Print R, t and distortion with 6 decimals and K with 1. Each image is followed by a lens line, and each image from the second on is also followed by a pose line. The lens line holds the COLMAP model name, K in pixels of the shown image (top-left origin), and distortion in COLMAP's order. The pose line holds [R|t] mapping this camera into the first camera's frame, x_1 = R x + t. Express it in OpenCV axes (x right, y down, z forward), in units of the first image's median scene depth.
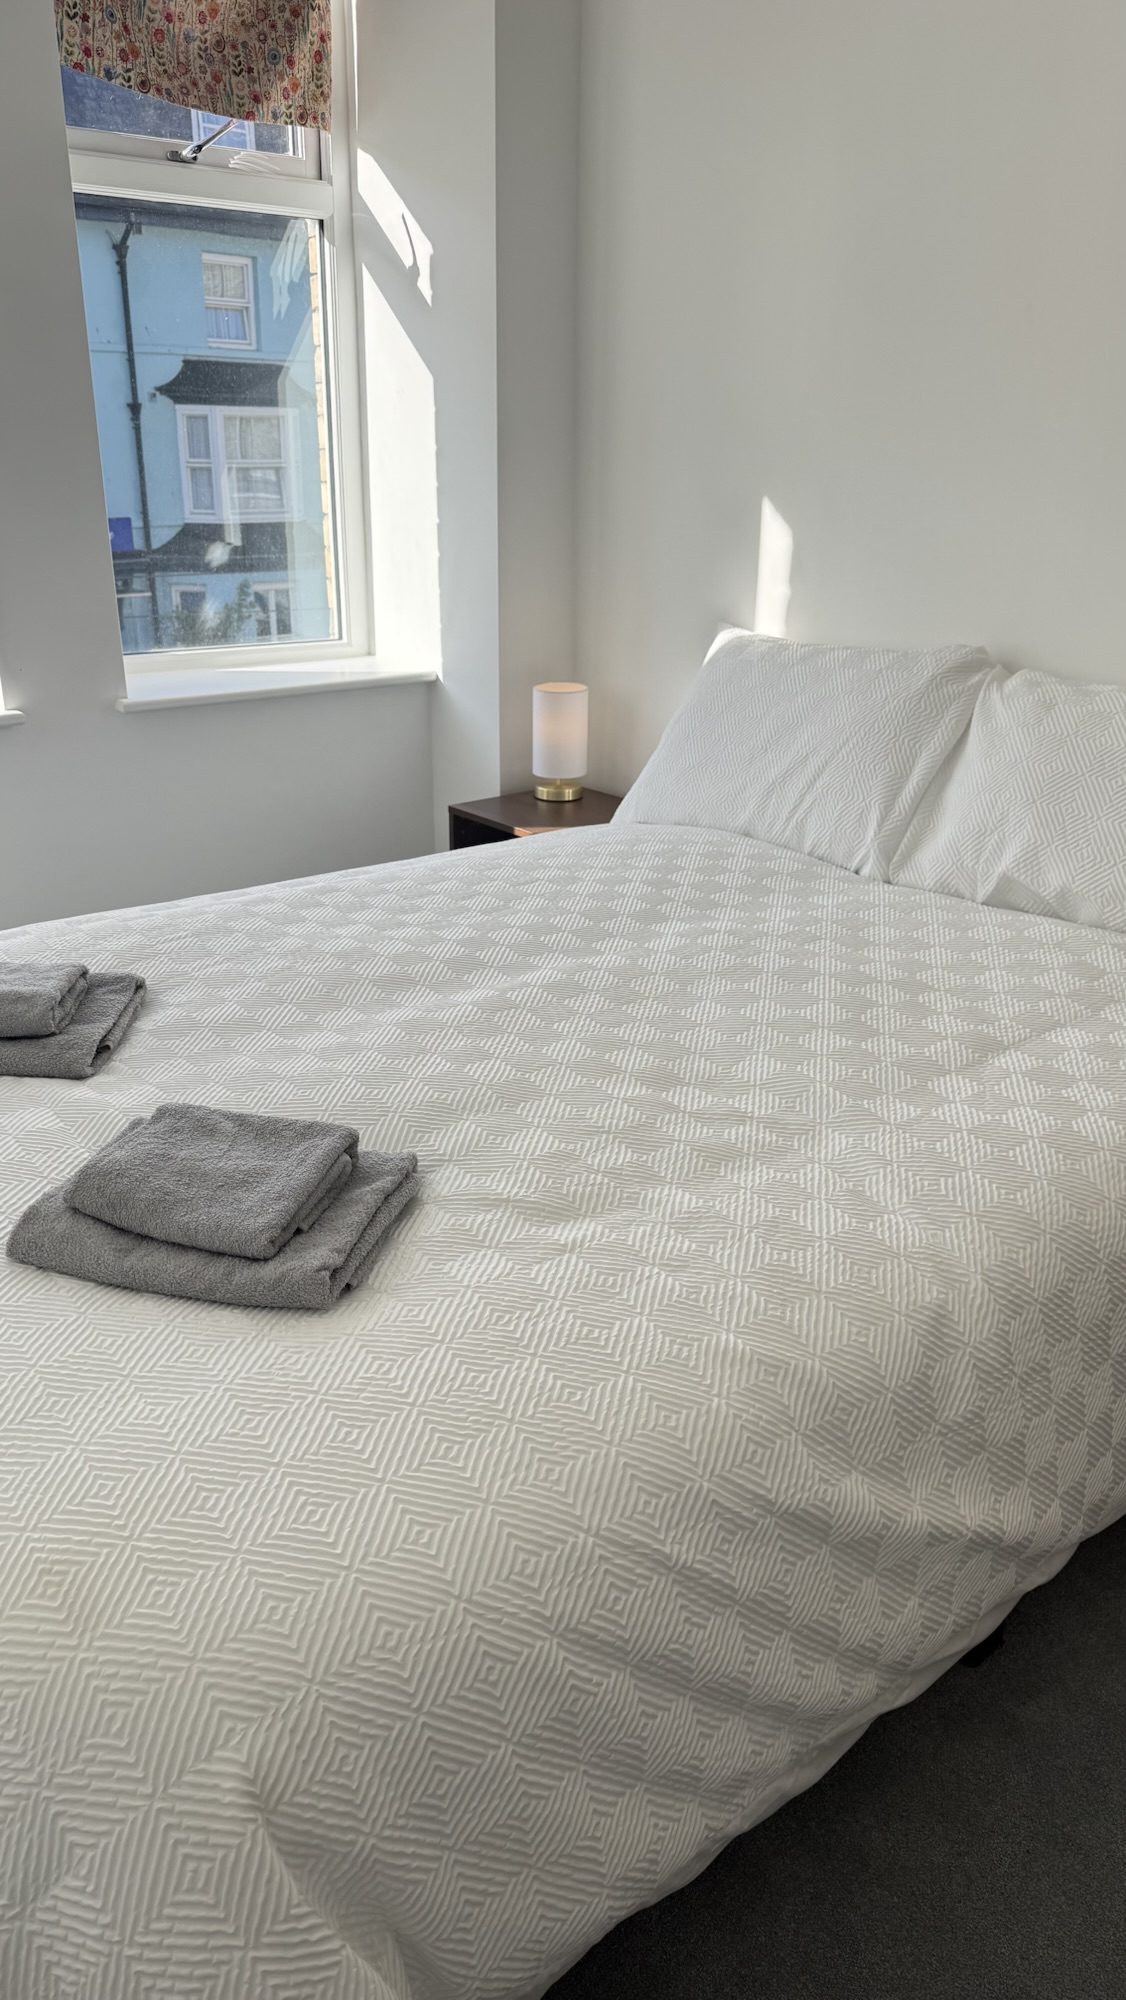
lens RADIAL K [[1434.8, 0, 563.0], [0, 1434.8, 1000.0], [0, 0, 1]] dist [0.002571, -0.001132]
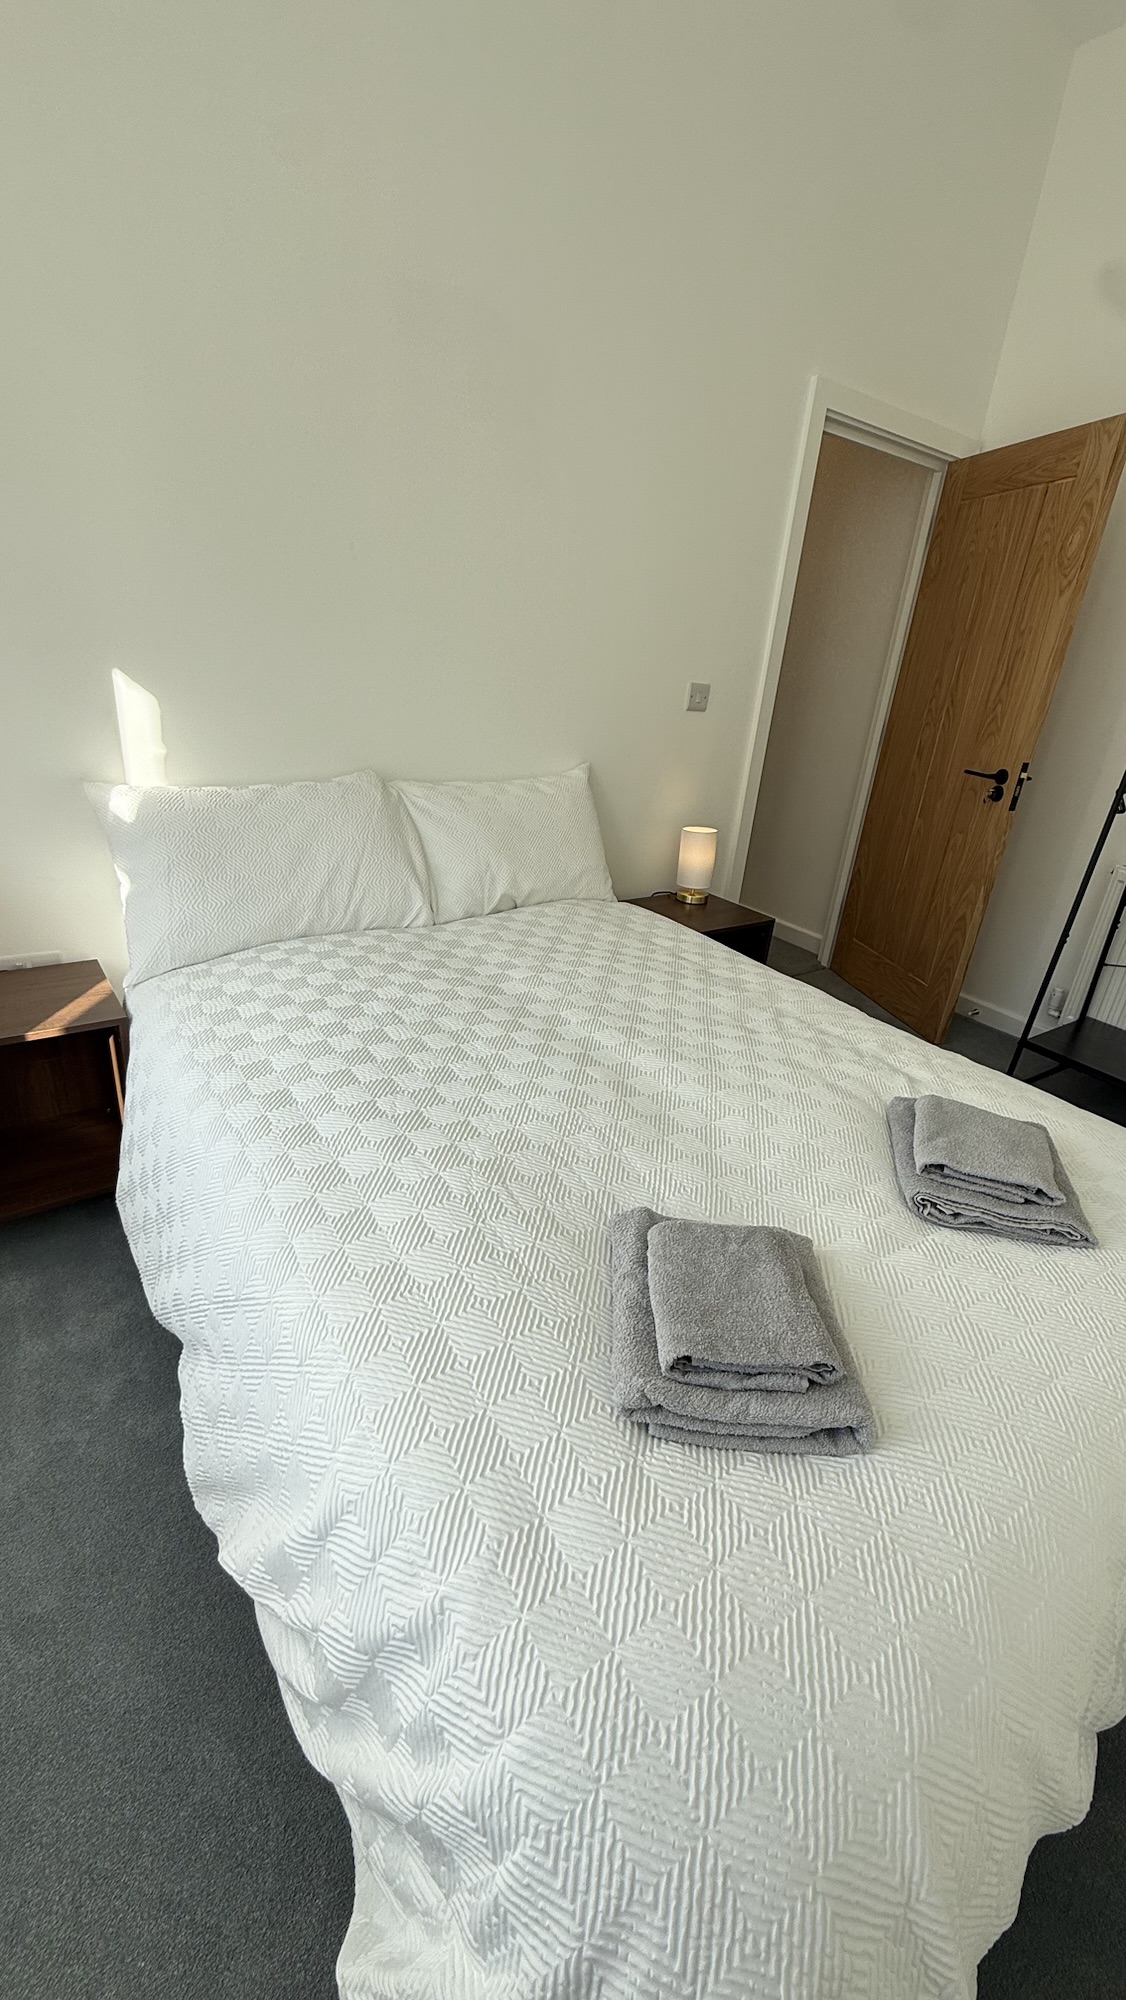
lens RADIAL K [[791.5, 0, 563.0], [0, 791.5, 1000.0], [0, 0, 1]] dist [-0.000714, -0.000019]
pose [[0.088725, -0.414491, 0.905718, -0.723841], [0.295220, 0.879390, 0.373522, -0.359970], [-0.951301, 0.234246, 0.200390, 0.874585]]
